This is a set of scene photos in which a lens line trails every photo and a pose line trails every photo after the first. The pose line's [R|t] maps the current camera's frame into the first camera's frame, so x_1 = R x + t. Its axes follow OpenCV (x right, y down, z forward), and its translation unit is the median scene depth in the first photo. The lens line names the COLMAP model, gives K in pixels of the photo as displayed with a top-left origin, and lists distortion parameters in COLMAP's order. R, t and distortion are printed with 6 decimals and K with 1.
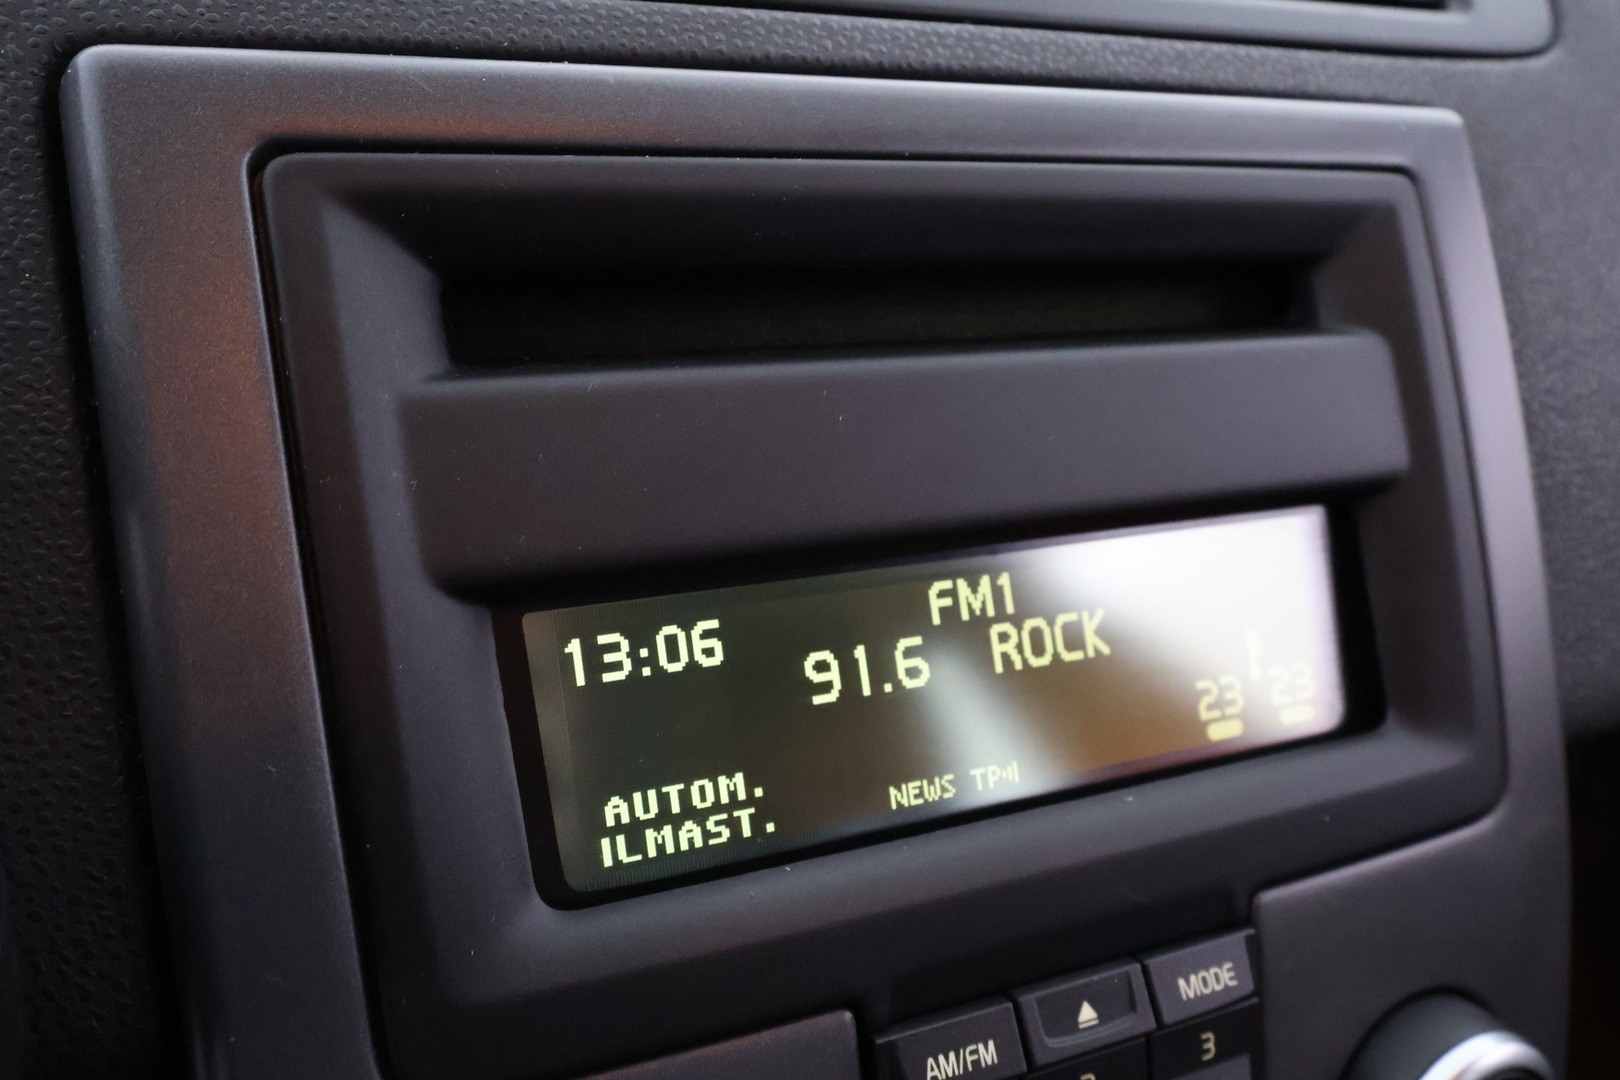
lens RADIAL K [[1265.1, 0, 814.0], [0, 1265.1, 549.9], [0, 0, 1]] dist [-0.003968, 0.011970]
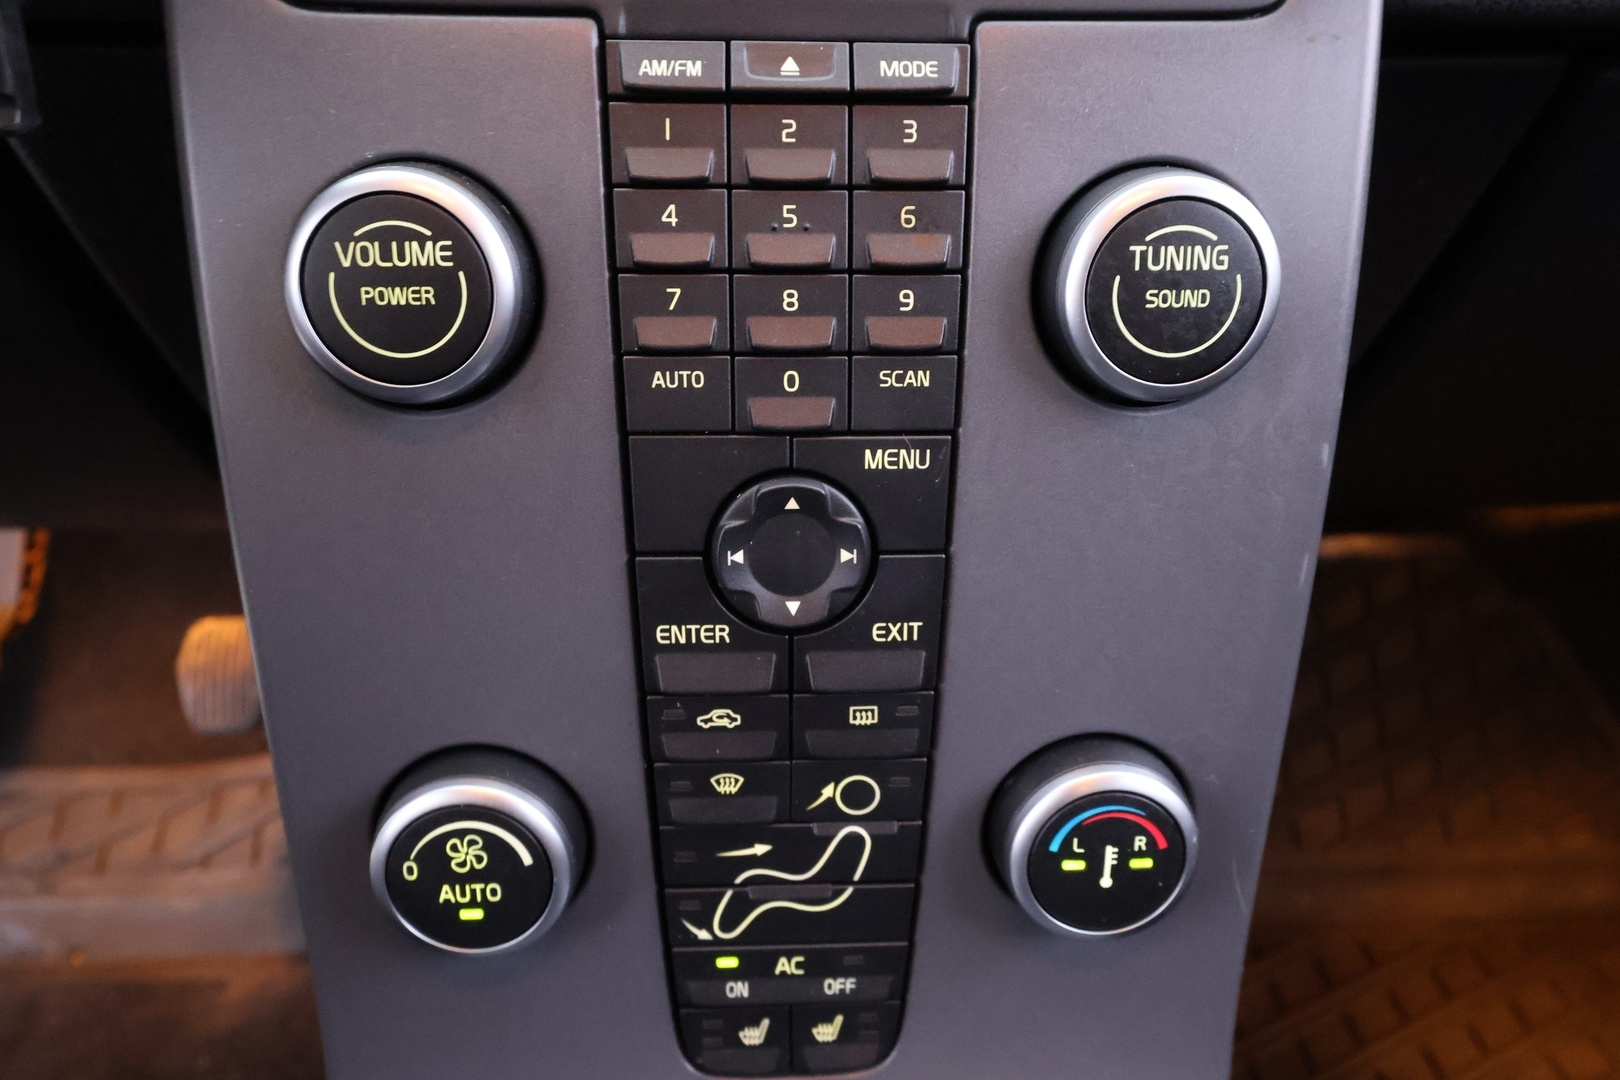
lens RADIAL K [[1265.1, 0, 806.0], [0, 1265.1, 554.6], [0, 0, 1]] dist [-0.003968, 0.011970]
pose [[0.924401, 0.131303, -0.358108, 0.764487], [-0.100707, 0.989583, 0.102879, 0.734063], [0.367886, -0.059037, 0.927995, -0.203683]]
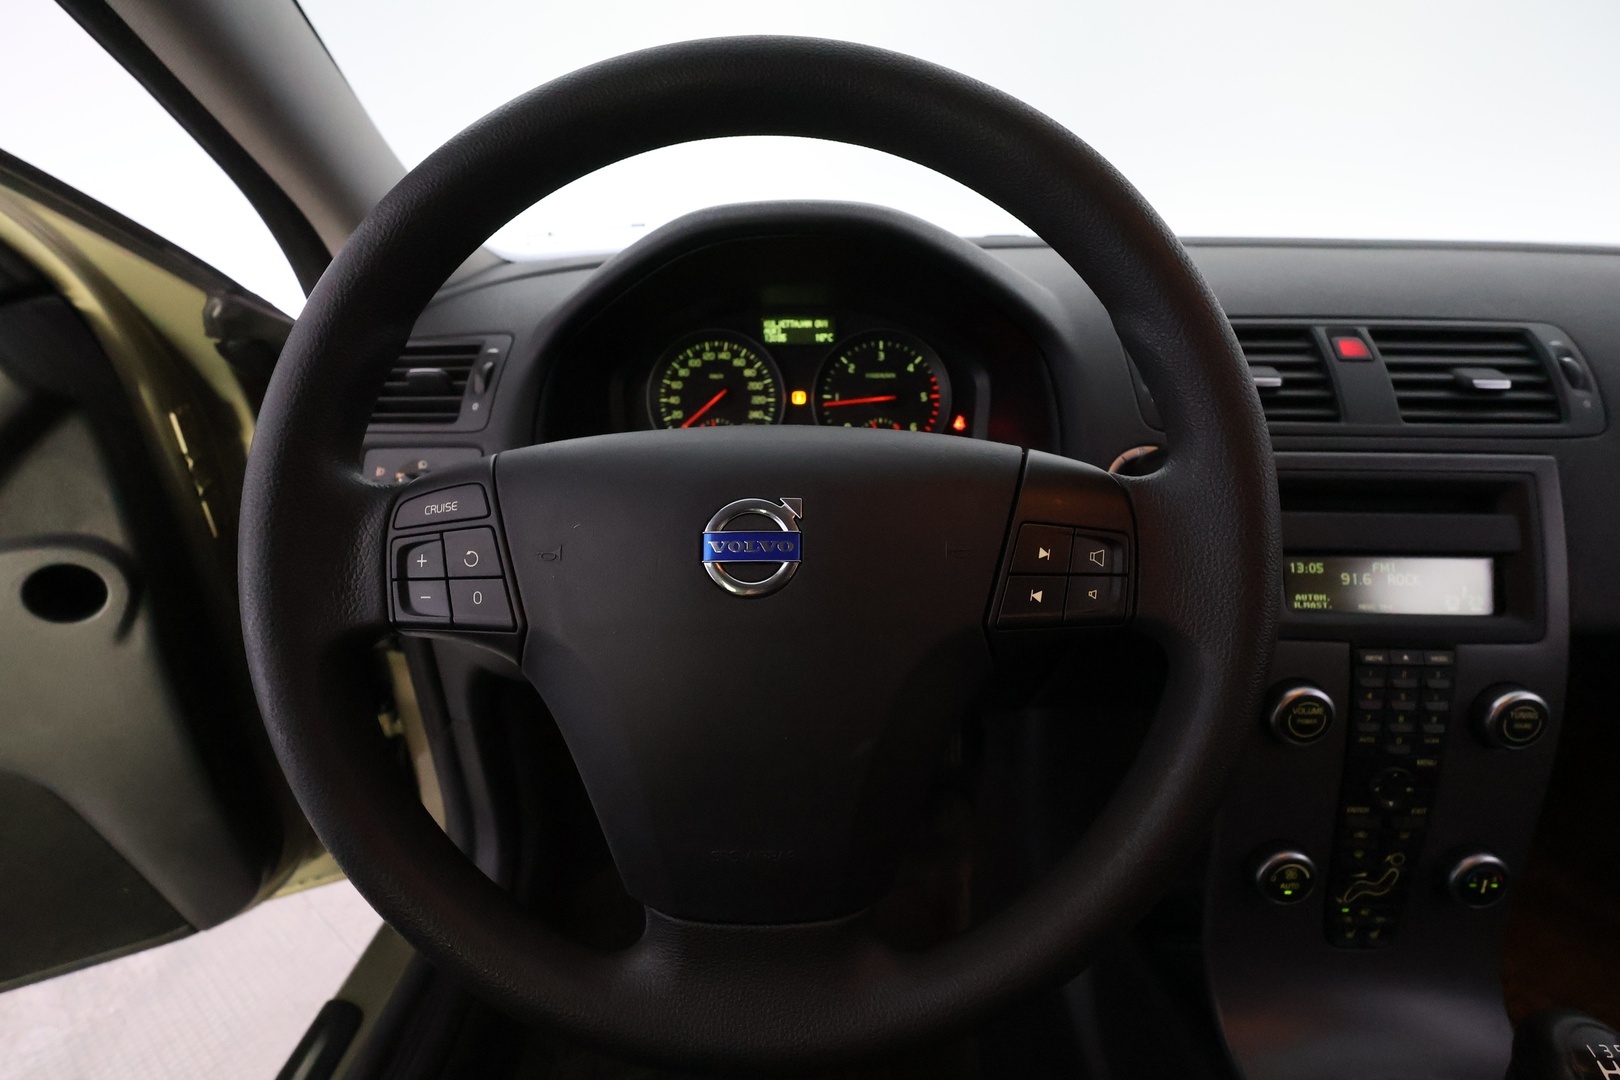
lens RADIAL K [[746.2, 0, 806.1], [0, 746.2, 545.9], [0, 0, 1]] dist [-0.006889, 0.000622]
pose [[0.891736, 0.107575, -0.439585, -0.604918], [-0.120214, 0.992748, -0.000921, 0.231769], [0.436298, 0.053665, 0.898201, -2.479117]]
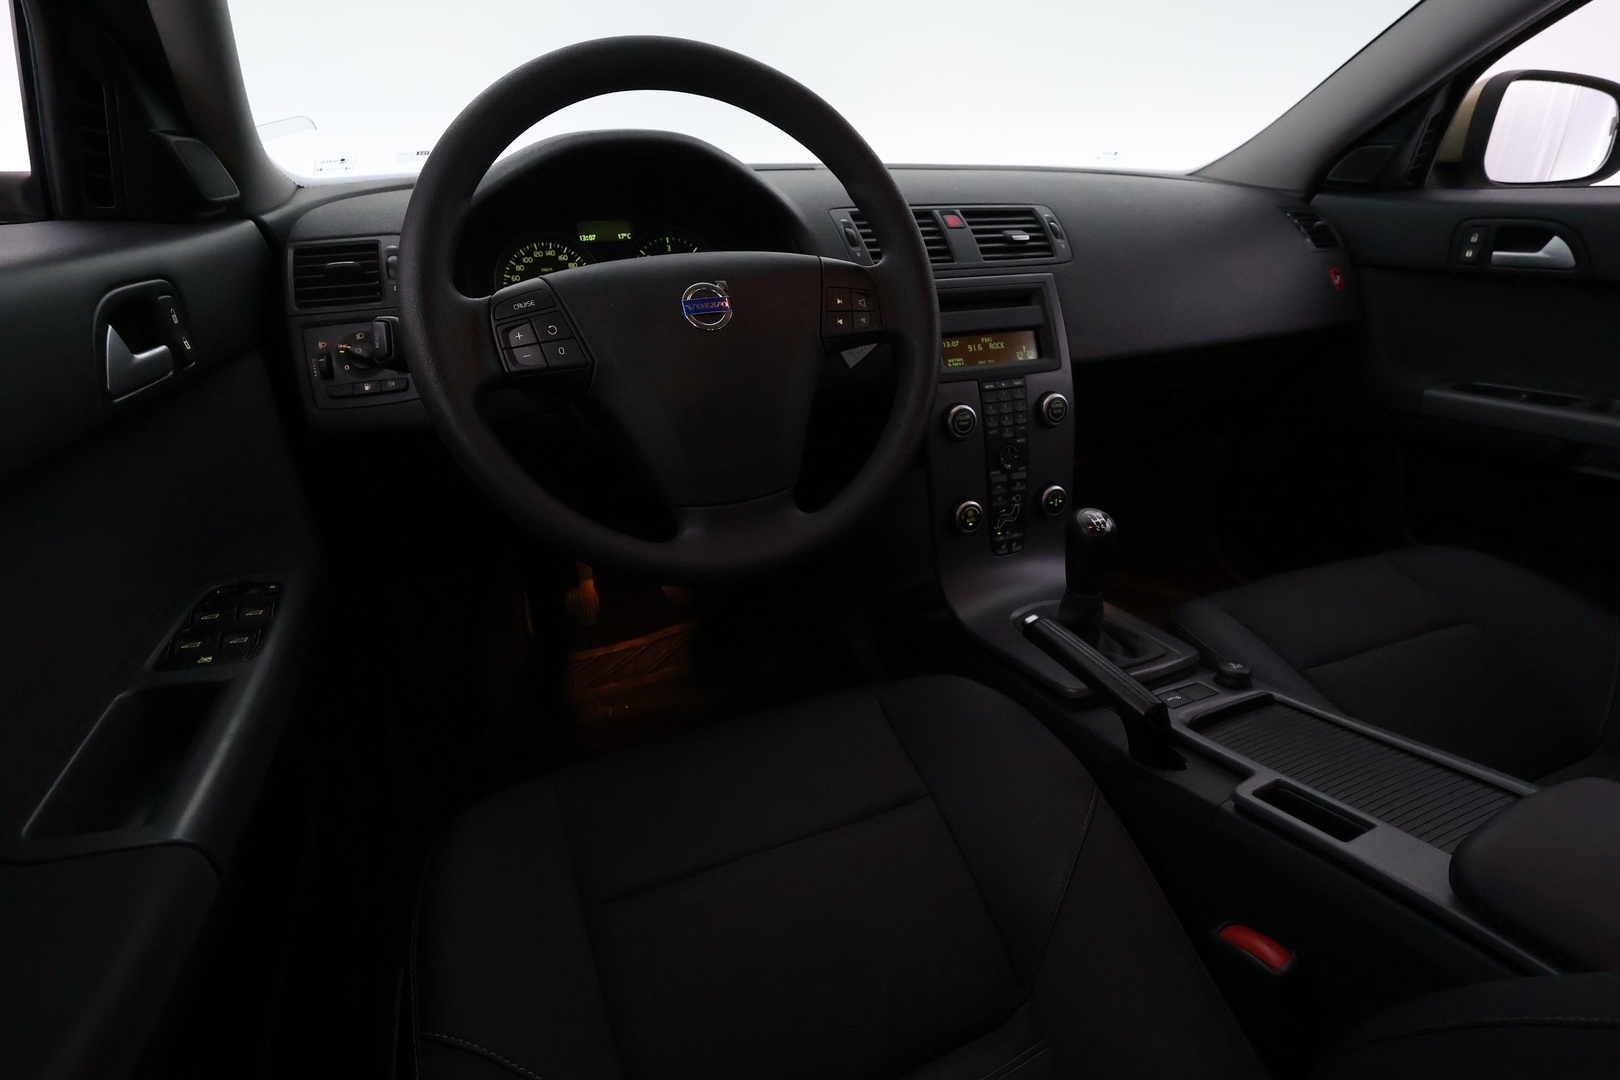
lens RADIAL K [[802.6, 0, 813.0], [0, 802.6, 551.3], [0, 0, 1]] dist [-0.005716, 0.001005]
pose [[0.996748, -0.059367, -0.054491, -0.867750], [0.060859, 0.997804, 0.026143, 1.311242], [0.052820, -0.029374, 0.998172, -4.676385]]
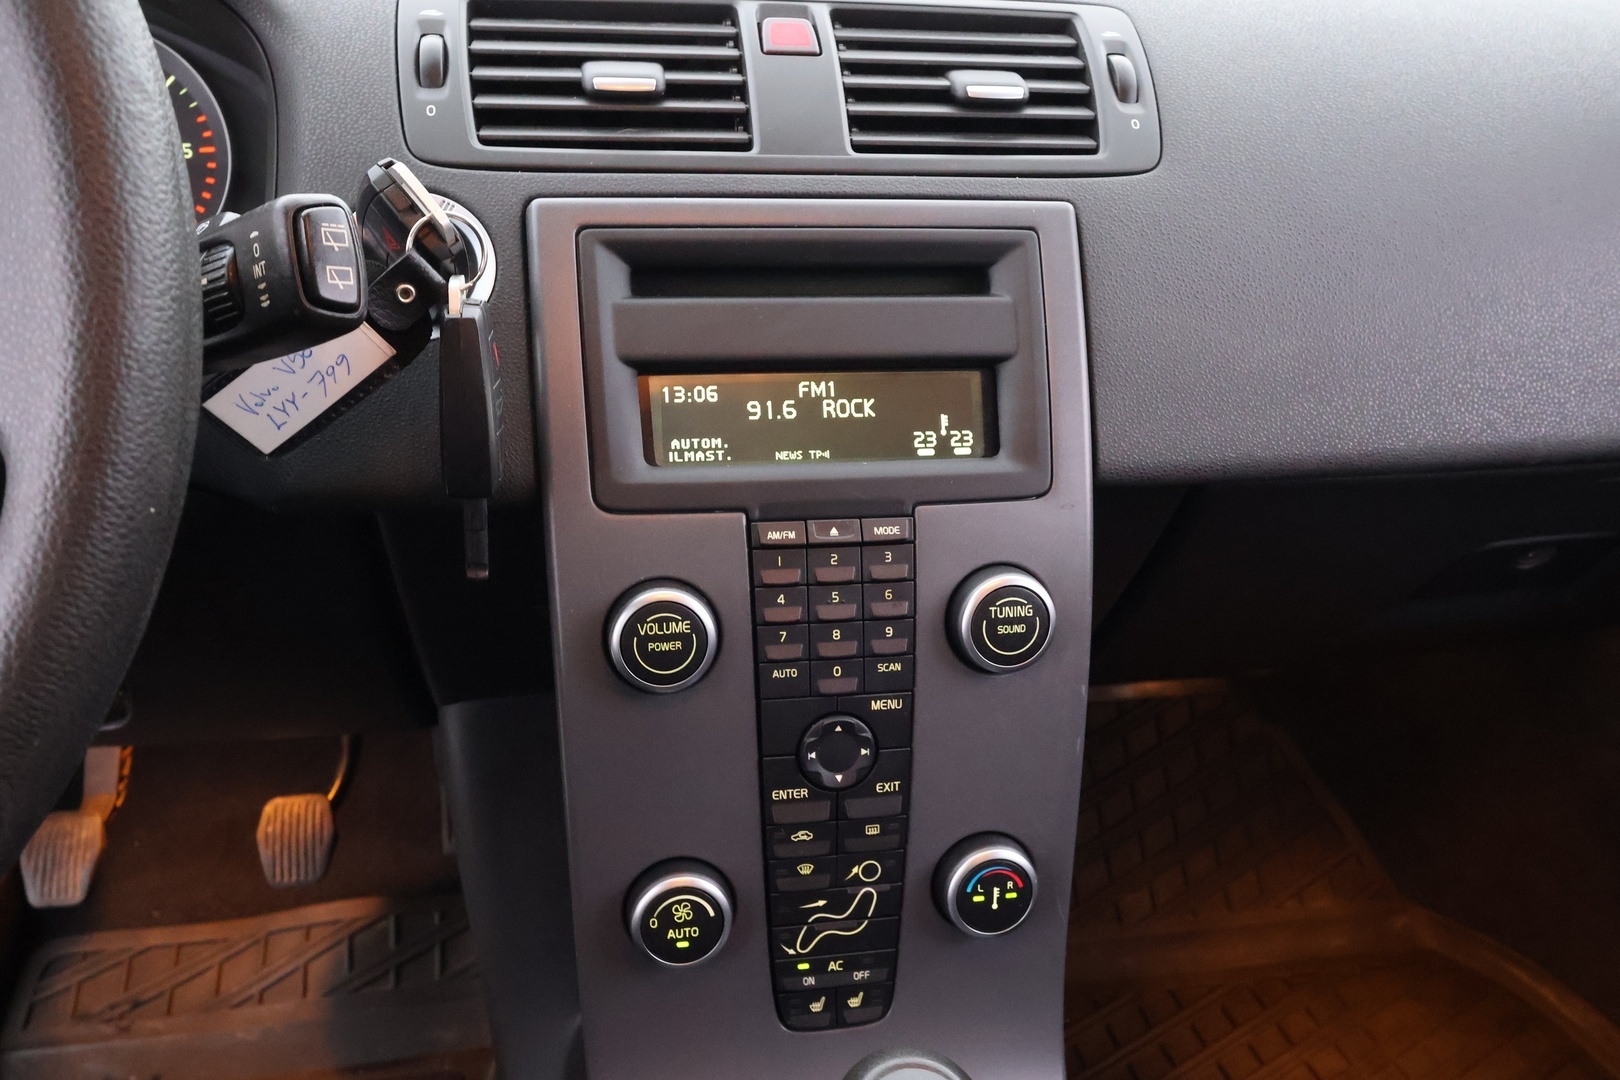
lens RADIAL K [[1265.1, 0, 807.0], [0, 1265.1, 555.0], [0, 0, 1]] dist [-0.003968, 0.011970]
pose [[0.966127, 0.060375, -0.250905, 0.880823], [-0.064941, 0.997839, -0.009952, 0.459543], [0.249762, 0.025909, 0.967961, -1.756865]]
